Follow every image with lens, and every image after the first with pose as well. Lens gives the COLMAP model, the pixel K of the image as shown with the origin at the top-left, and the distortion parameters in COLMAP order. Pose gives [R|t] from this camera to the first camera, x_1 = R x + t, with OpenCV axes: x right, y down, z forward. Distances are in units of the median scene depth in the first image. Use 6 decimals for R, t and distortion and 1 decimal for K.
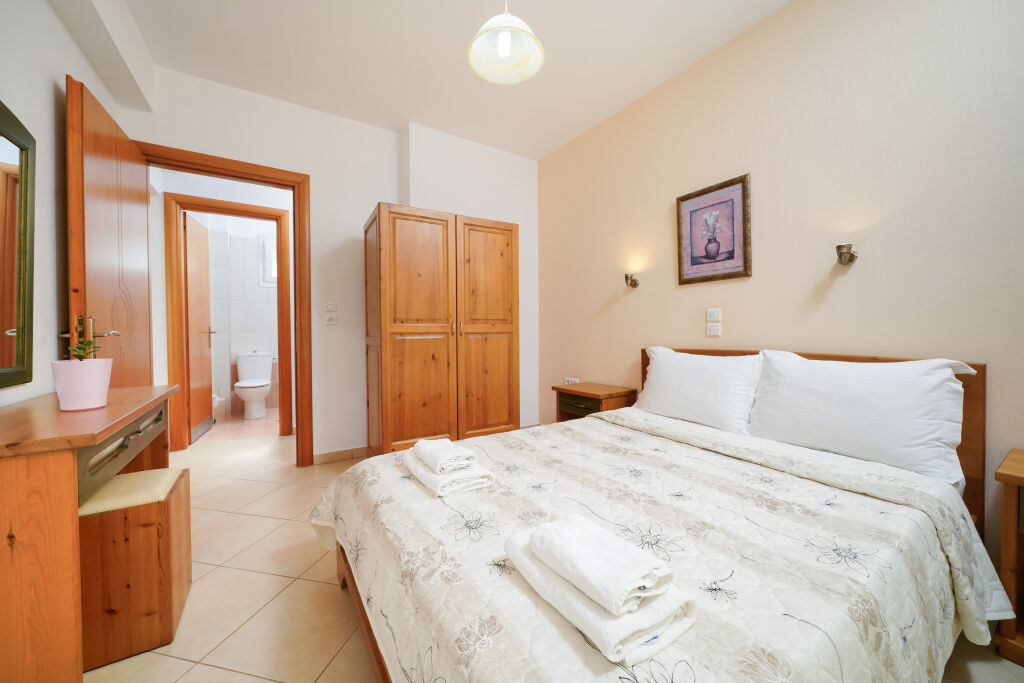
lens RADIAL K [[393.7, 0, 513.6], [0, 393.7, 335.1], [0, 0, 1]] dist [-0.000460, 0.000463]
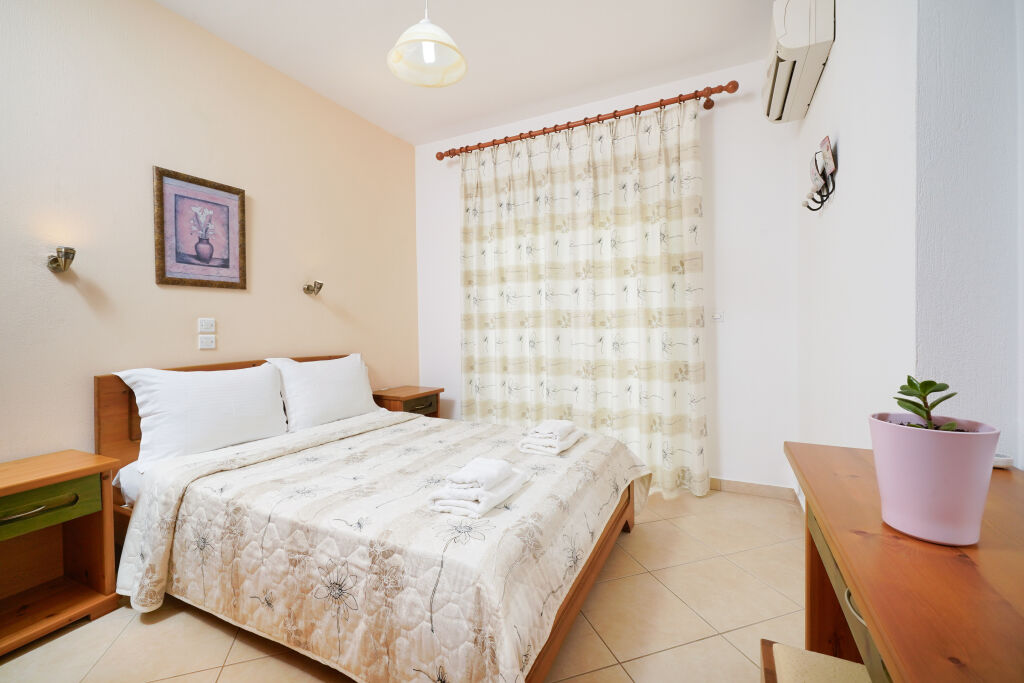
lens RADIAL K [[411.9, 0, 517.5], [0, 411.9, 337.0], [0, 0, 1]] dist [0.018026, -0.000239]
pose [[-0.484129, -0.017013, 0.874831, -0.675961], [0.006572, 0.999712, 0.023078, -0.041542], [-0.874972, 0.016922, -0.483878, 0.857262]]
